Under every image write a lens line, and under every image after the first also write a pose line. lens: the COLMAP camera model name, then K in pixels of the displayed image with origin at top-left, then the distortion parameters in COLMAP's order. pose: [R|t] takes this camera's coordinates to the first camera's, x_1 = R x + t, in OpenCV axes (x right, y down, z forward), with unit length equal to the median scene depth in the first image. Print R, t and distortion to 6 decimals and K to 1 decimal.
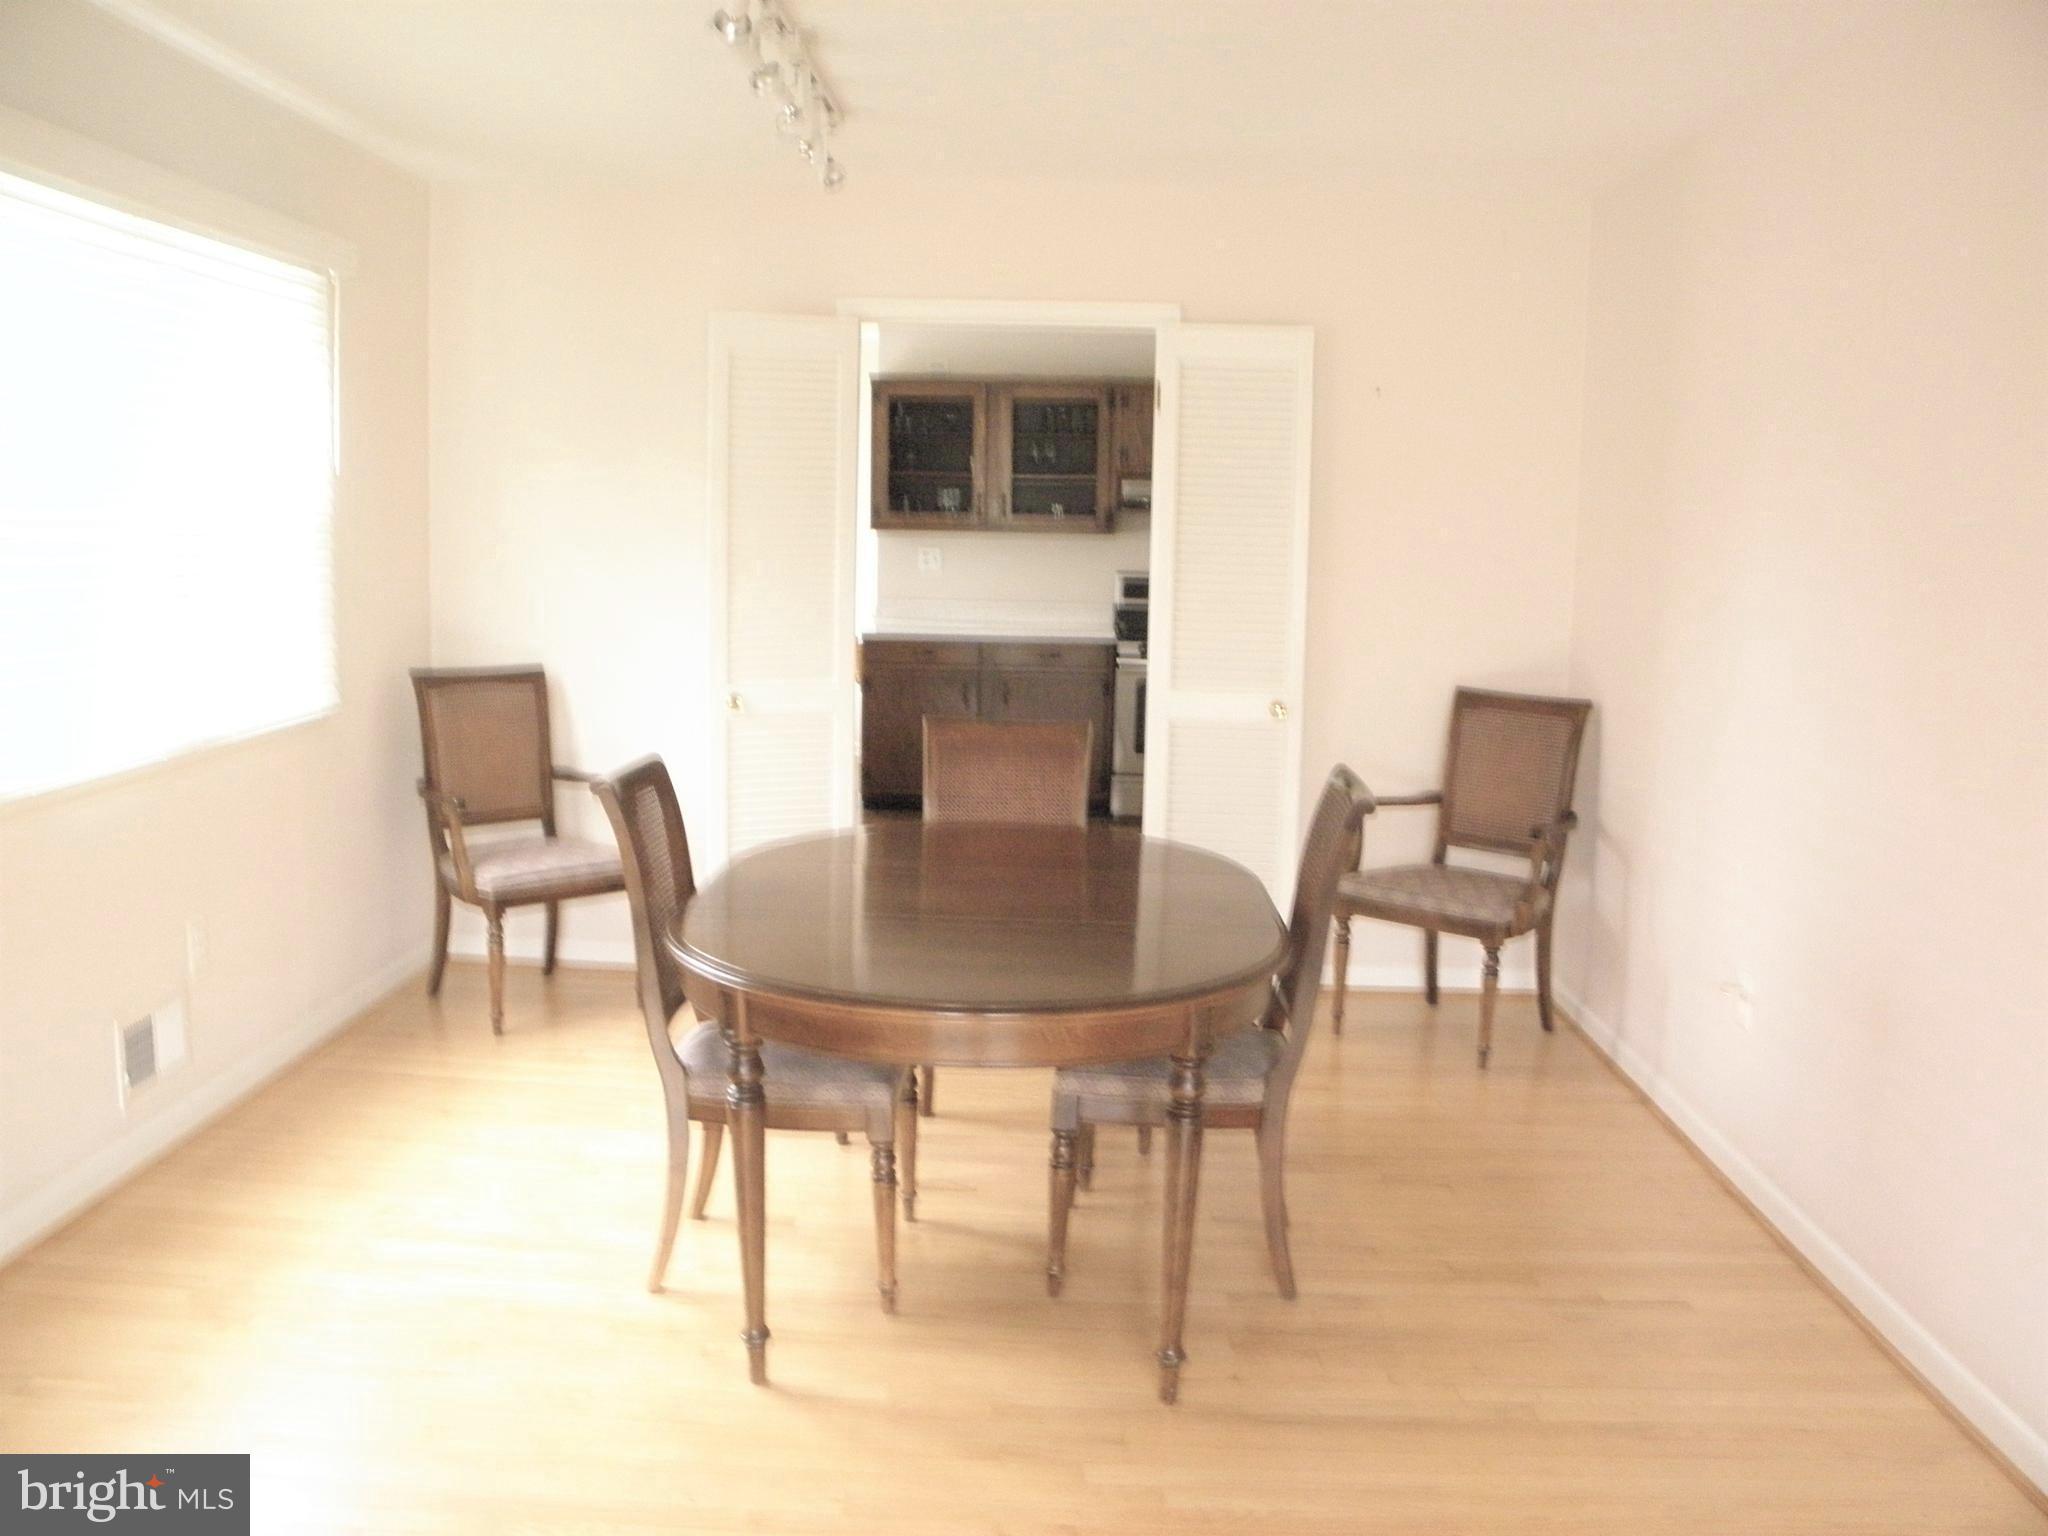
lens RADIAL K [[1734.3, 0, 1017.3], [0, 1734.3, 776.9], [0, 0, 1]] dist [-0.193385, 0.180360]
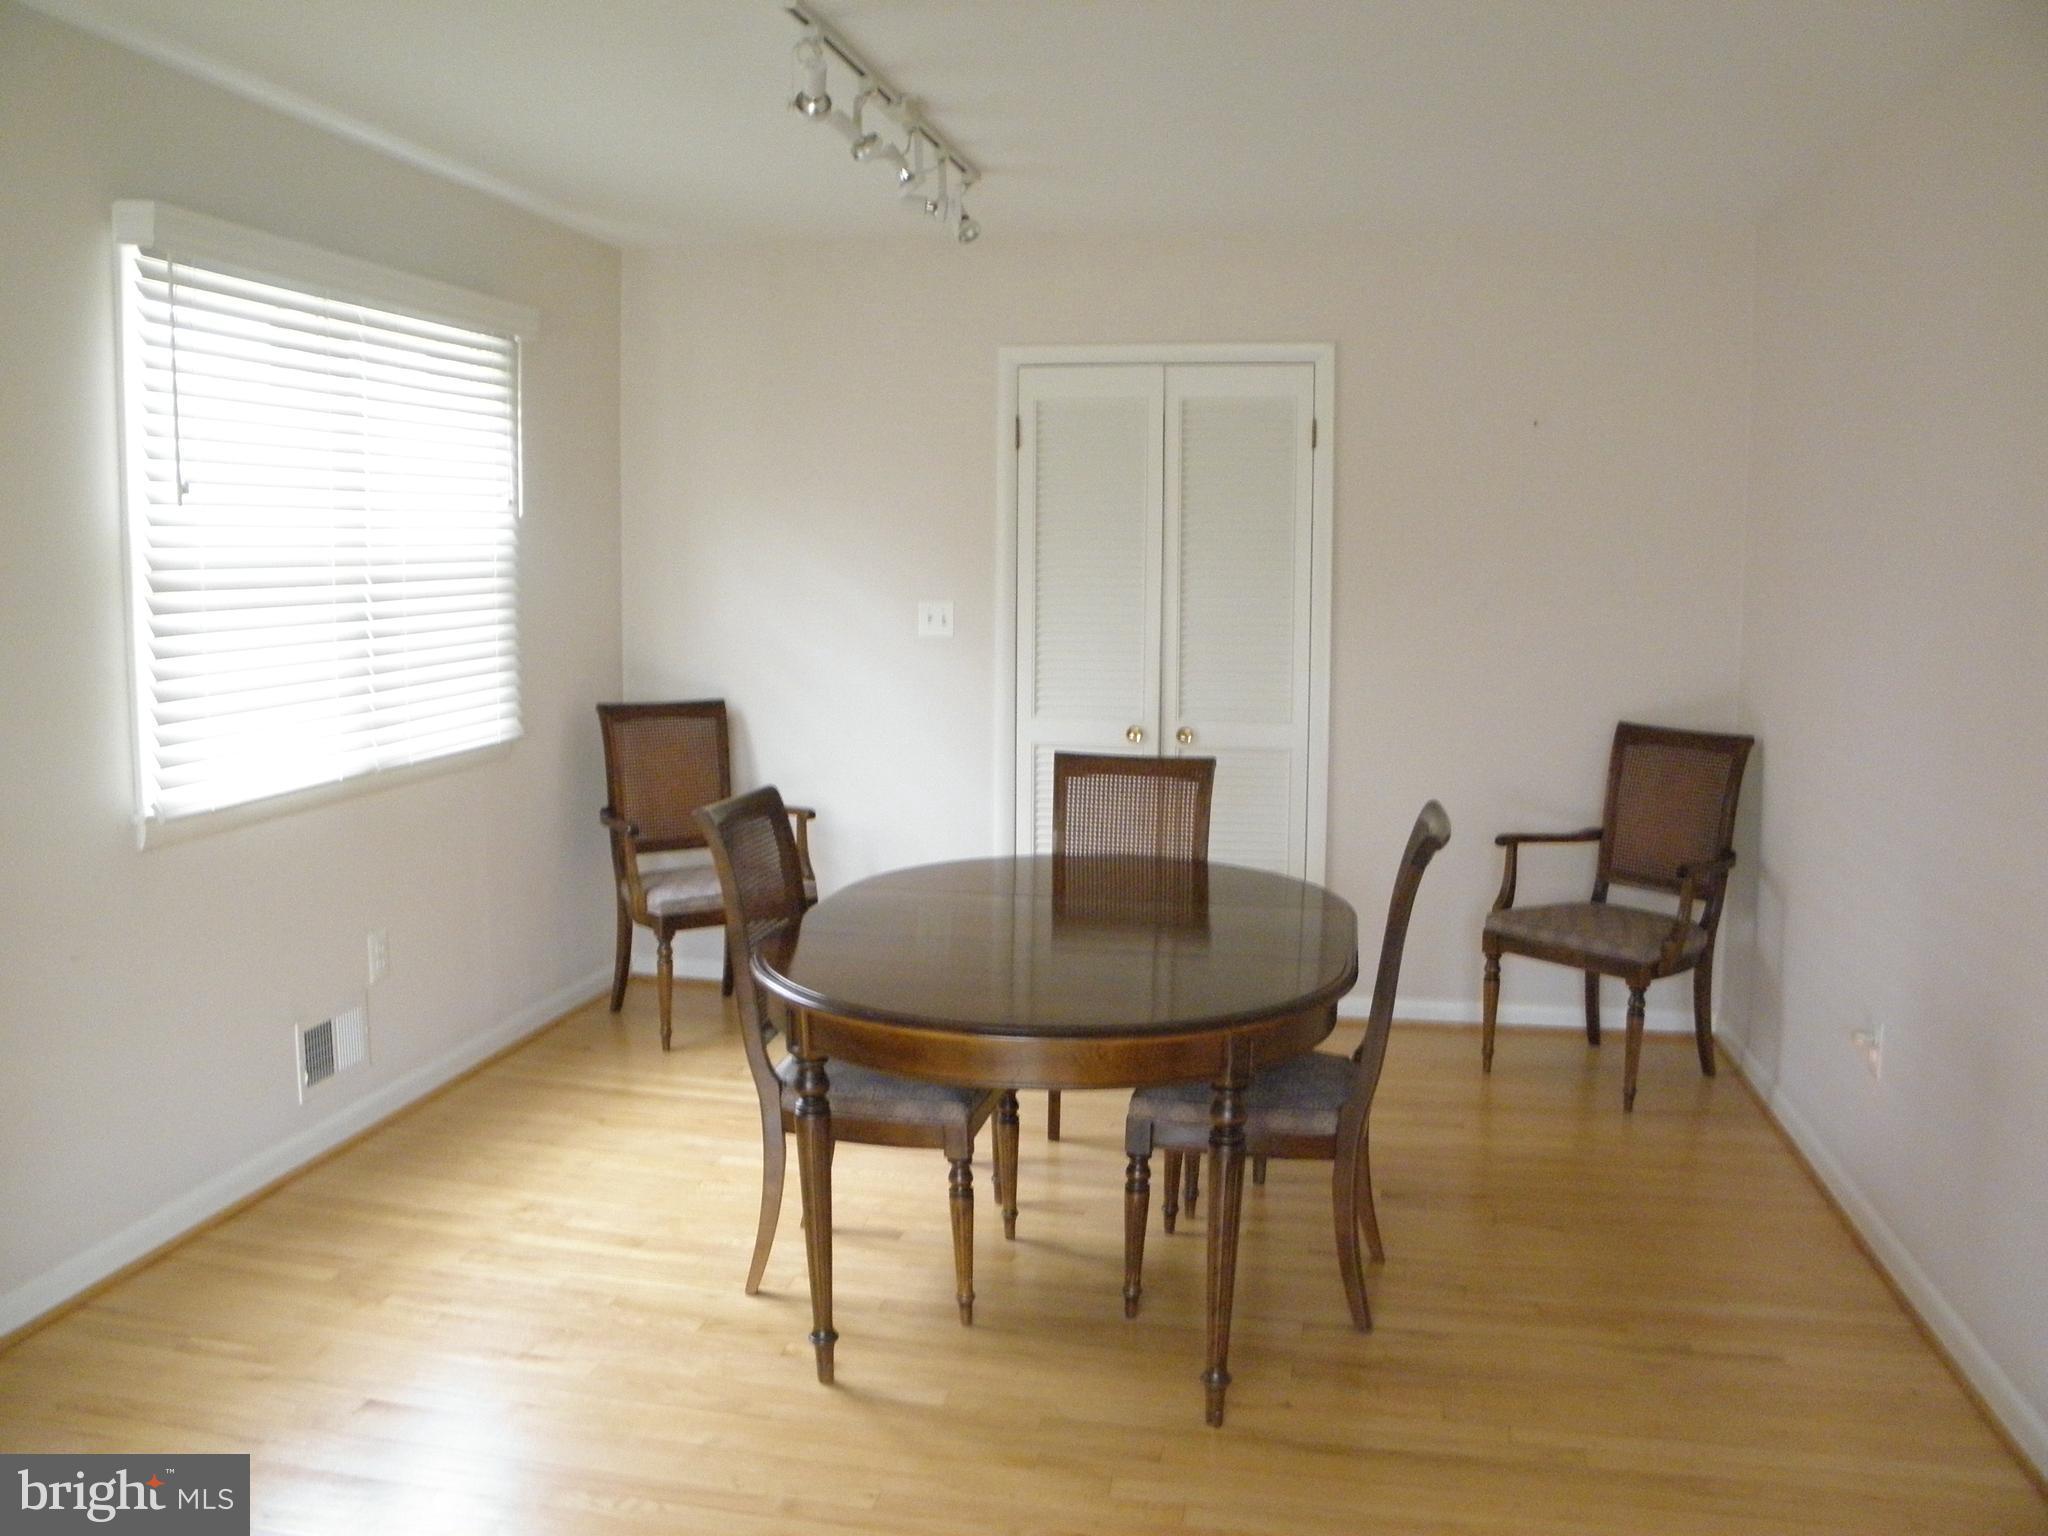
lens RADIAL K [[1741.4, 0, 1004.1], [0, 1741.4, 770.4], [0, 0, 1]] dist [-0.202798, 0.190964]
pose [[0.986262, 0.004499, -0.165129, 0.111448], [-0.008044, 0.999751, -0.020808, -0.001973], [0.164994, 0.021851, 0.986052, -0.030331]]
